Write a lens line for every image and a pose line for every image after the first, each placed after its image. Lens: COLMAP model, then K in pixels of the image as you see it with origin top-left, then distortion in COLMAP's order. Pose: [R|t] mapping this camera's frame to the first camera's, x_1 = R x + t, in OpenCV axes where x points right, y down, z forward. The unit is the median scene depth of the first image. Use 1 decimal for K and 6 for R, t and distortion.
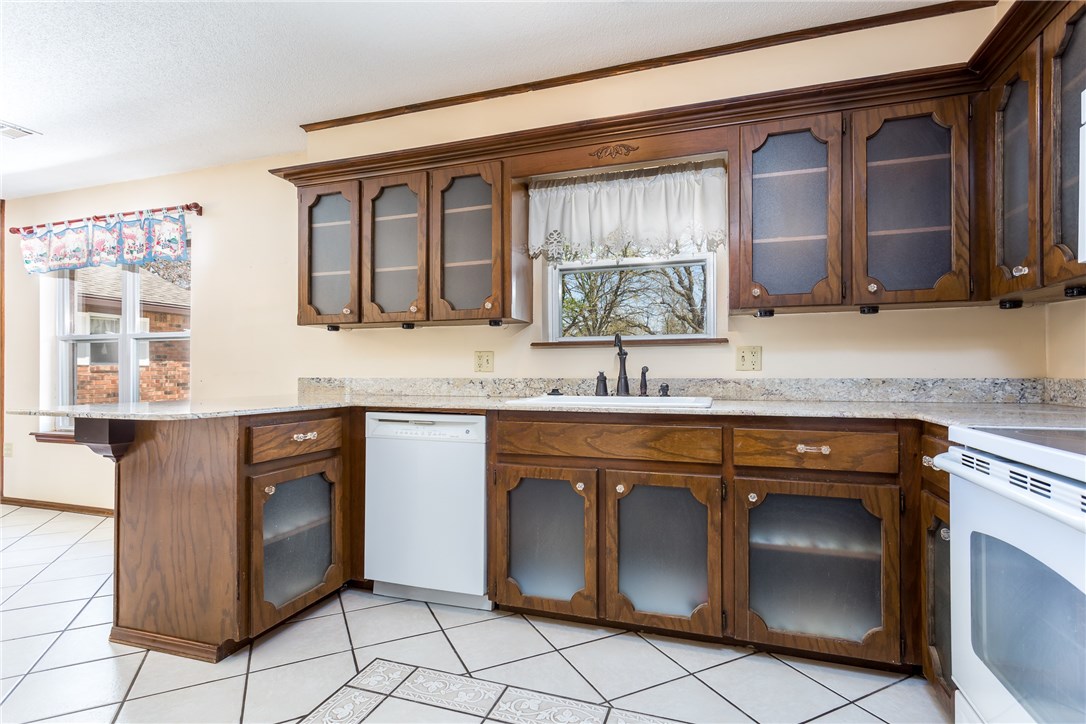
lens RADIAL K [[532.9, 0, 550.1], [0, 532.9, 369.7], [0, 0, 1]] dist [-0.000097, 0.002278]
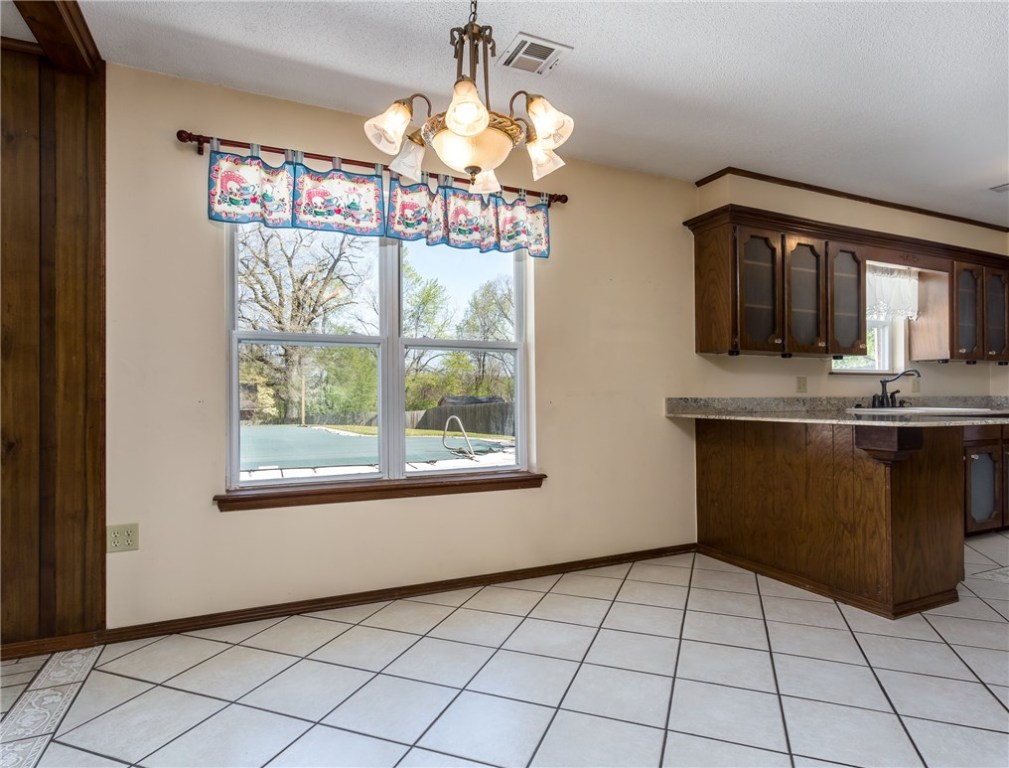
lens RADIAL K [[564.4, 0, 508.7], [0, 564.4, 393.0], [0, 0, 1]] dist [0.001548, 0.000977]
pose [[0.728623, 0.003988, 0.684904, -1.878758], [-0.001902, 0.999991, -0.003799, 0.013870], [-0.684913, 0.001466, 0.728624, 0.552450]]
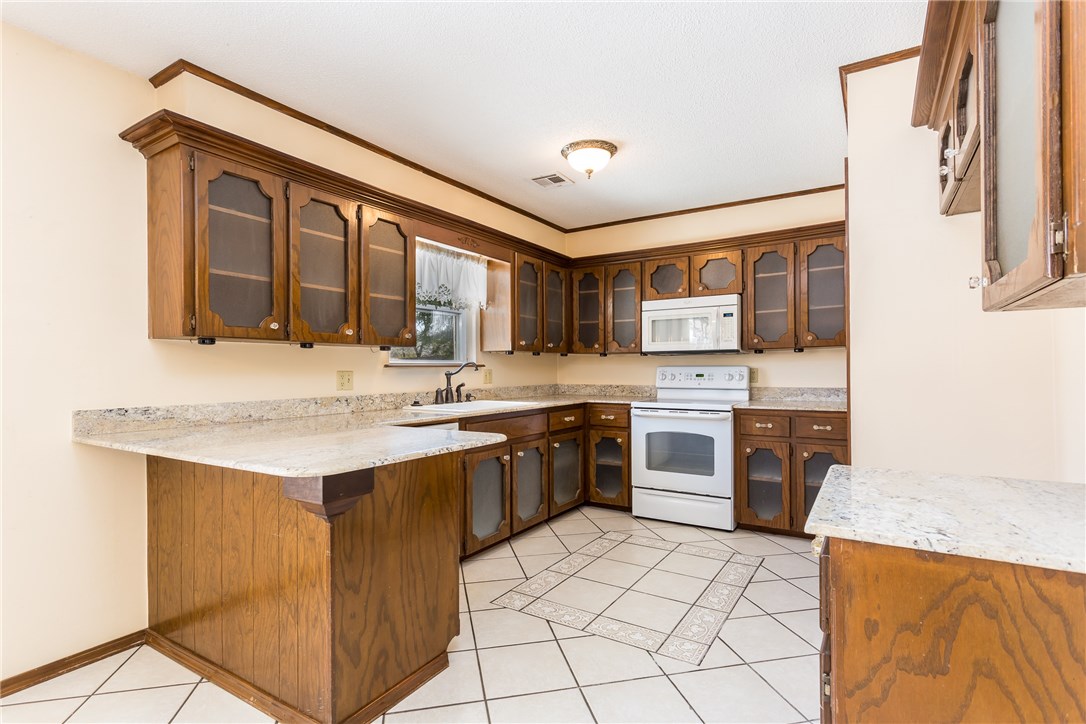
lens RADIAL K [[532.9, 0, 541.0], [0, 532.9, 366.2], [0, 0, 1]] dist [-0.000097, 0.002278]
pose [[0.234251, 0.006084, 0.972157, -1.249544], [0.000137, 0.999980, -0.006291, -0.043292], [-0.972176, 0.001607, 0.234245, 0.423994]]
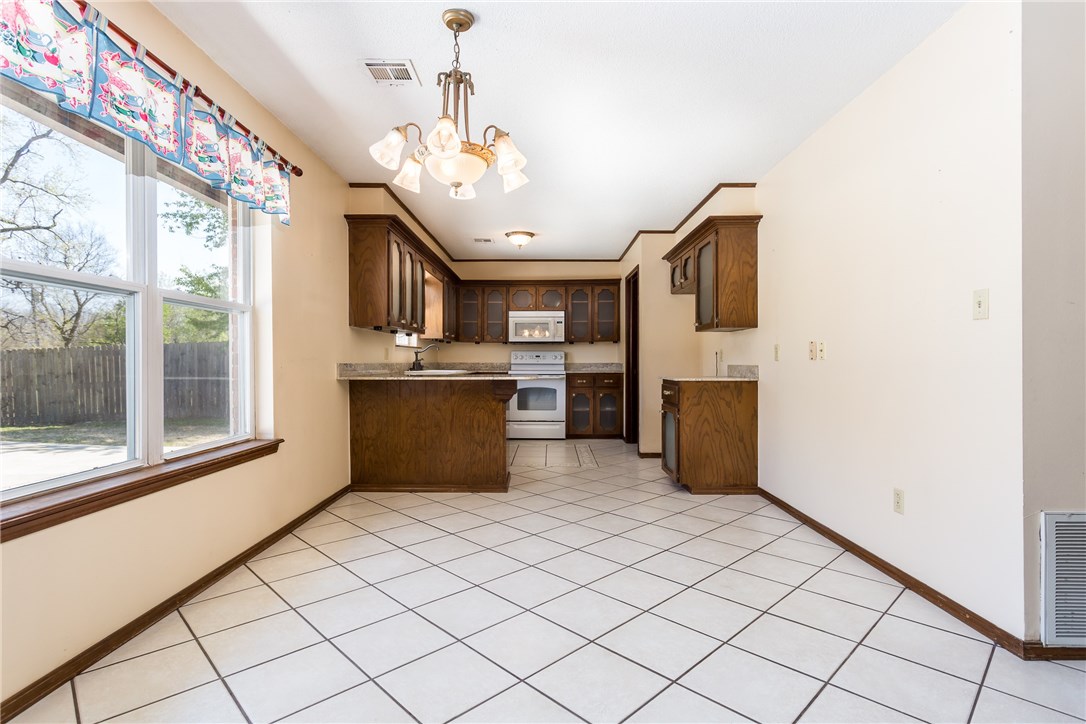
lens RADIAL K [[532.9, 0, 538.7], [0, 532.9, 364.0], [0, 0, 1]] dist [-0.000097, 0.002278]
pose [[-0.303084, -0.001414, 0.952963, -2.277465], [-0.004701, 0.999989, -0.000011, 0.018848], [-0.952952, -0.004484, -0.303088, 1.225867]]
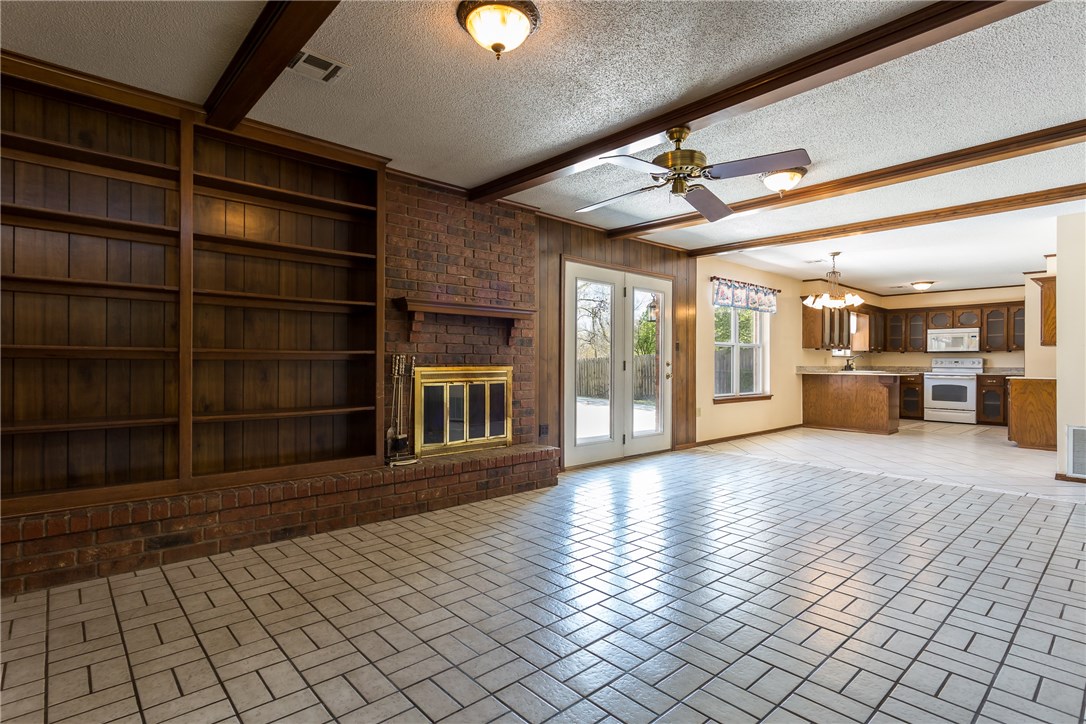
lens RADIAL K [[532.9, 0, 543.1], [0, 532.9, 362.0], [0, 0, 1]] dist [-0.000097, 0.002278]
pose [[0.492965, 0.005539, 0.870031, -4.369741], [-0.012259, 0.999925, 0.000580, 0.011306], [-0.869963, -0.010952, 0.492996, 1.042758]]
